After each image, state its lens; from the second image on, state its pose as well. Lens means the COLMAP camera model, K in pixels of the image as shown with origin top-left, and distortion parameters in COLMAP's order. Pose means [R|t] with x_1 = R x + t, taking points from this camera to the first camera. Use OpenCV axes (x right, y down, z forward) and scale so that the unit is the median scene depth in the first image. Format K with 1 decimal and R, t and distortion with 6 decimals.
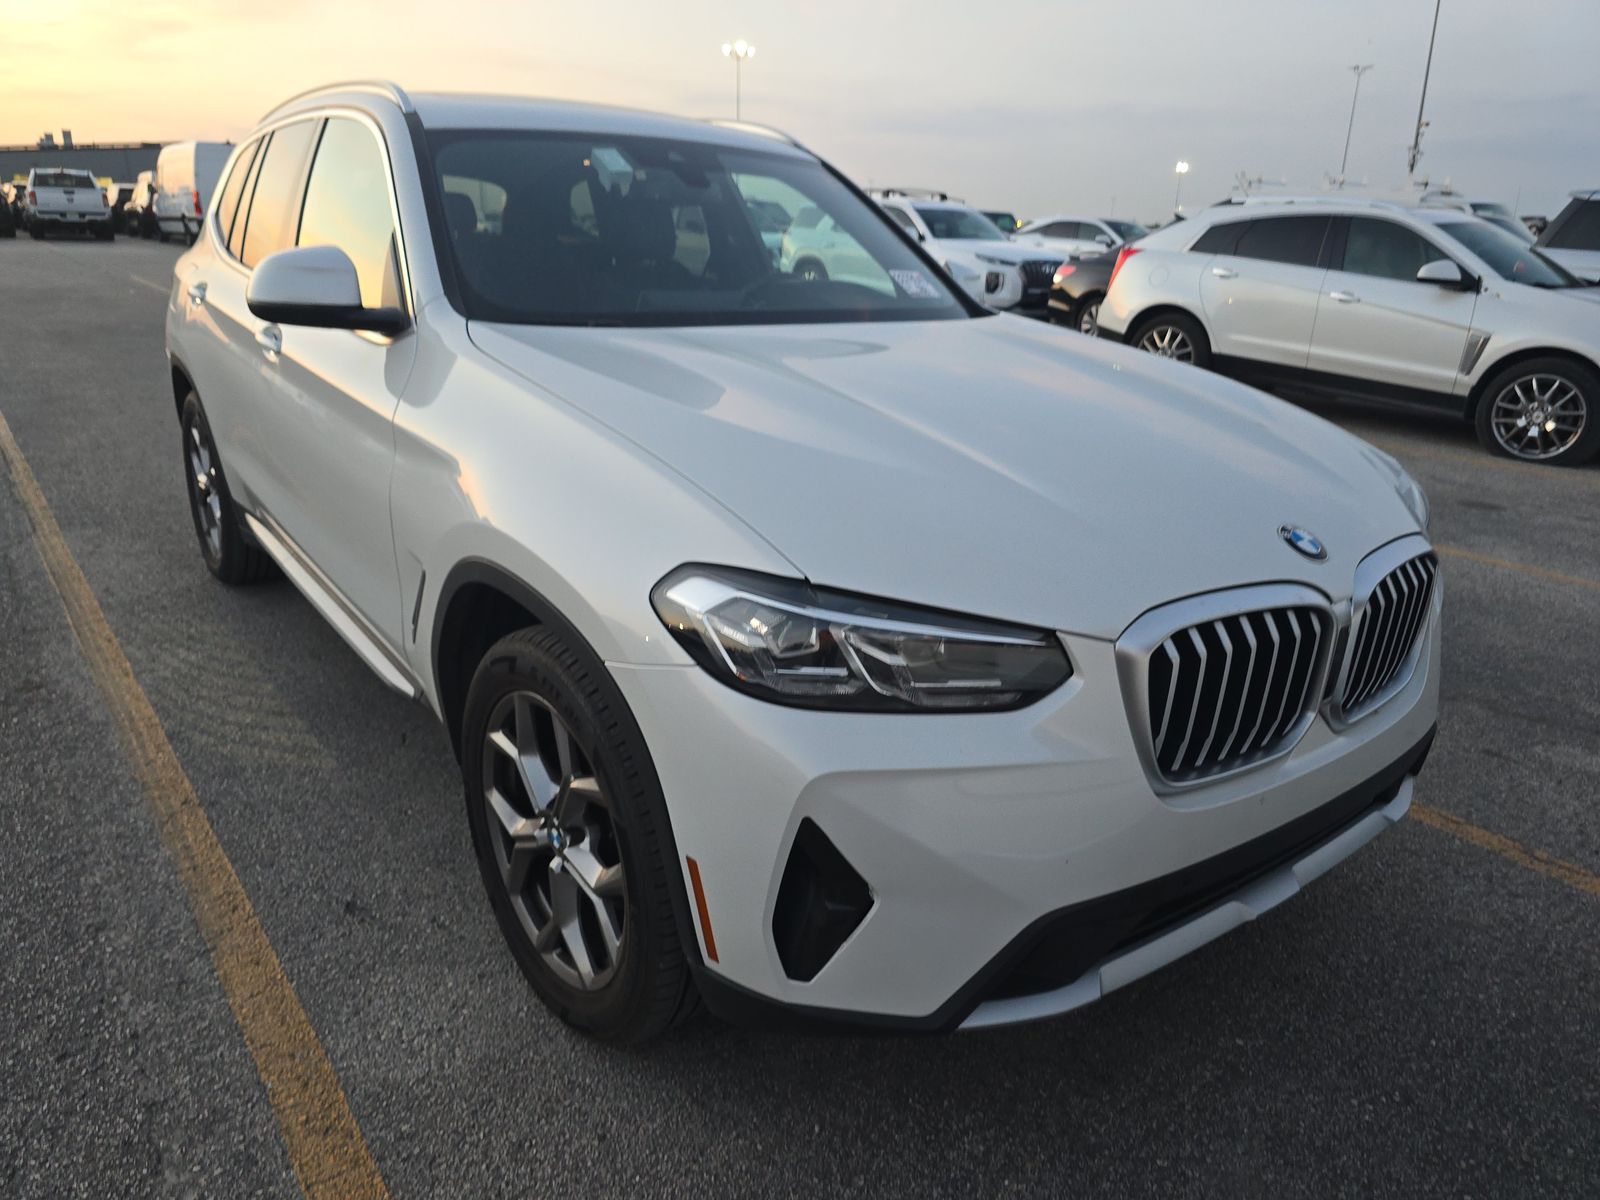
lens RADIAL K [[1041.3, 0, 800.0], [0, 1041.3, 600.0], [0, 0, 1]] dist [0.036851, -0.039026]
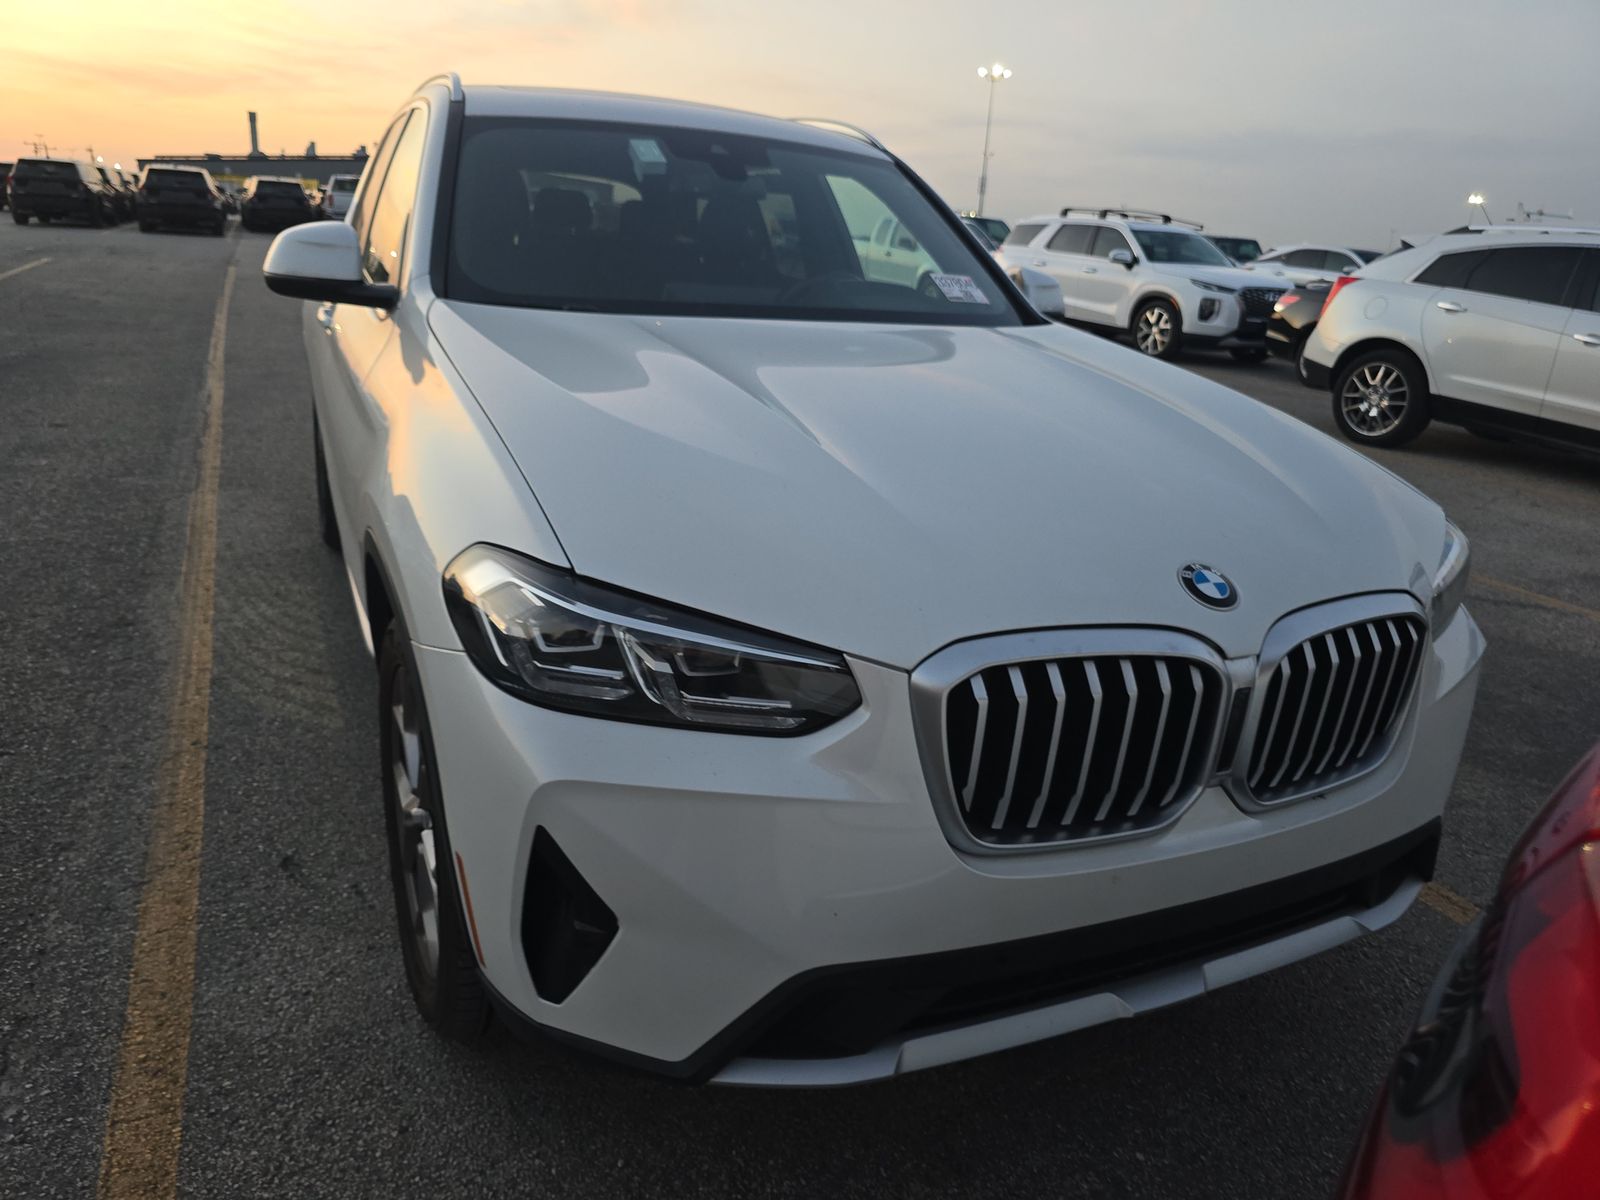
lens RADIAL K [[1041.3, 0, 800.0], [0, 1041.3, 600.0], [0, 0, 1]] dist [0.036851, -0.039026]
pose [[0.978685, 0.093280, -0.182960, 0.222278], [-0.096071, 0.995354, -0.006431, -0.003906], [0.181510, 0.023871, 0.983099, 0.072470]]
